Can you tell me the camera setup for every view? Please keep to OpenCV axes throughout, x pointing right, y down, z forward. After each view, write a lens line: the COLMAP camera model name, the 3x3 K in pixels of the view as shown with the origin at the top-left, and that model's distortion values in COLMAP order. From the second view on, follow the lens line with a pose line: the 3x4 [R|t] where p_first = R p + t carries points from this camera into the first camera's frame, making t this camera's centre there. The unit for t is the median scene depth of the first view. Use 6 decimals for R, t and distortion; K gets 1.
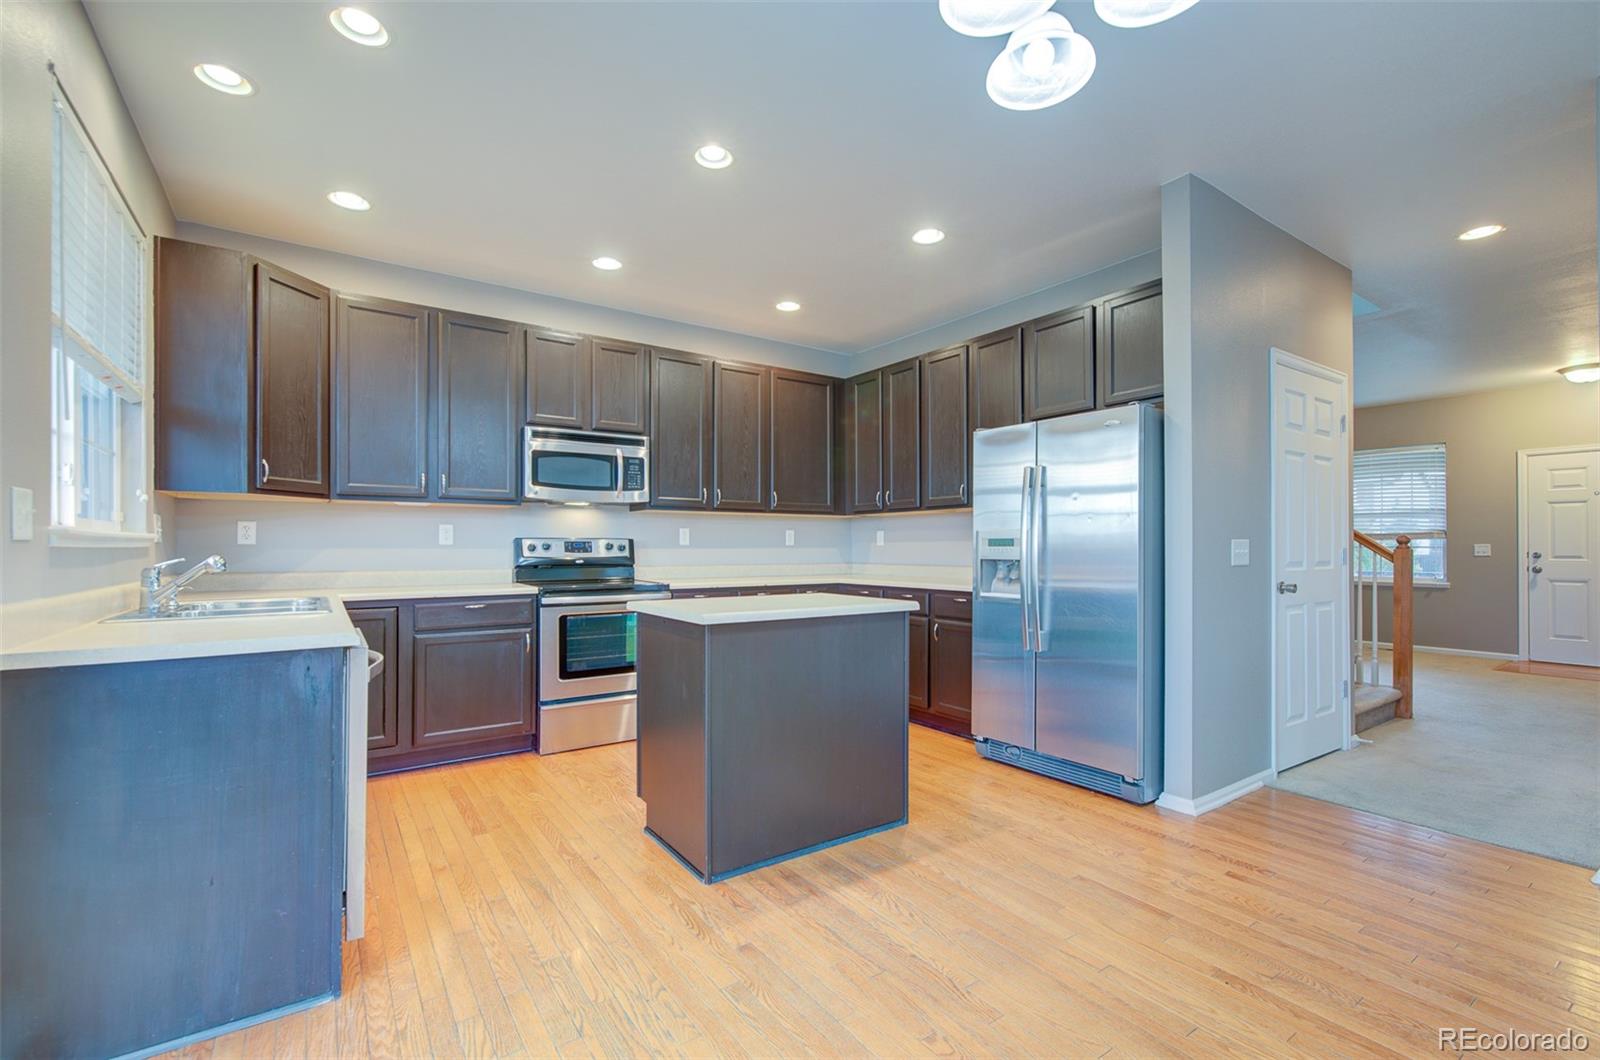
lens RADIAL K [[694.6, 0, 799.3], [0, 694.6, 544.1], [0, 0, 1]] dist [0.000158, 0.000390]
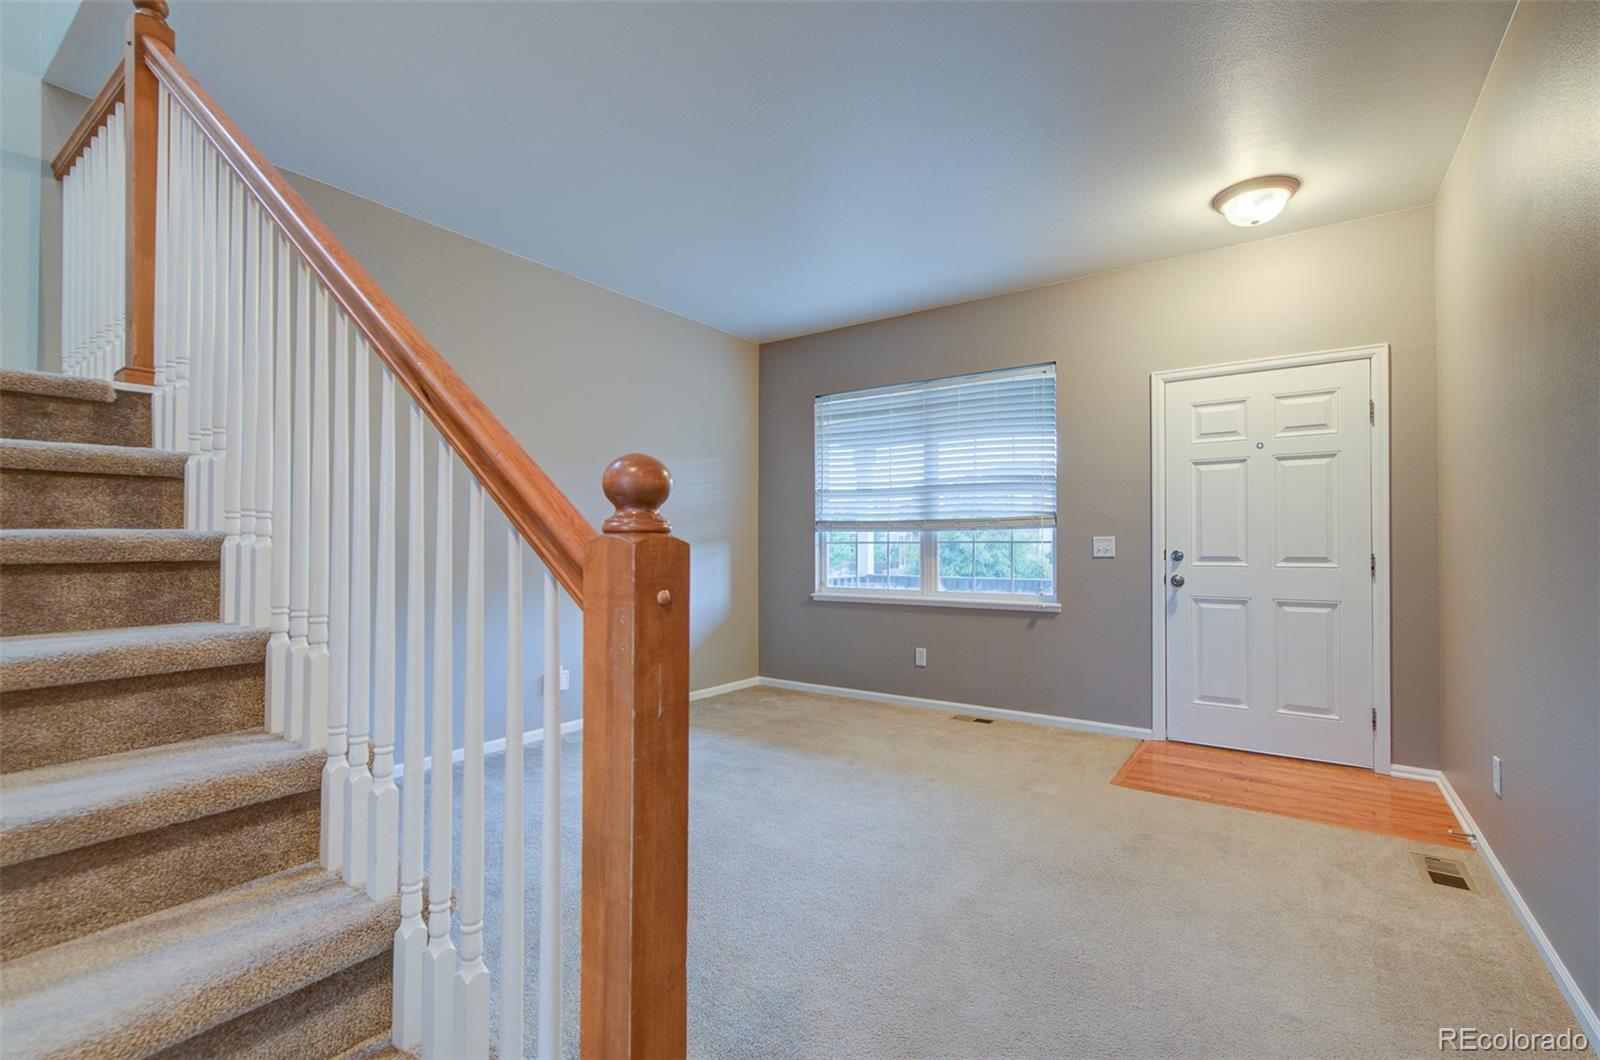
lens RADIAL K [[708.7, 0, 804.9], [0, 708.7, 539.5], [0, 0, 1]] dist [-0.001763, -0.000063]
pose [[0.937065, 0.000358, 0.349155, 0.568623], [-0.000826, 0.999999, 0.001192, 0.002266], [-0.349154, -0.001405, 0.937064, 0.558759]]
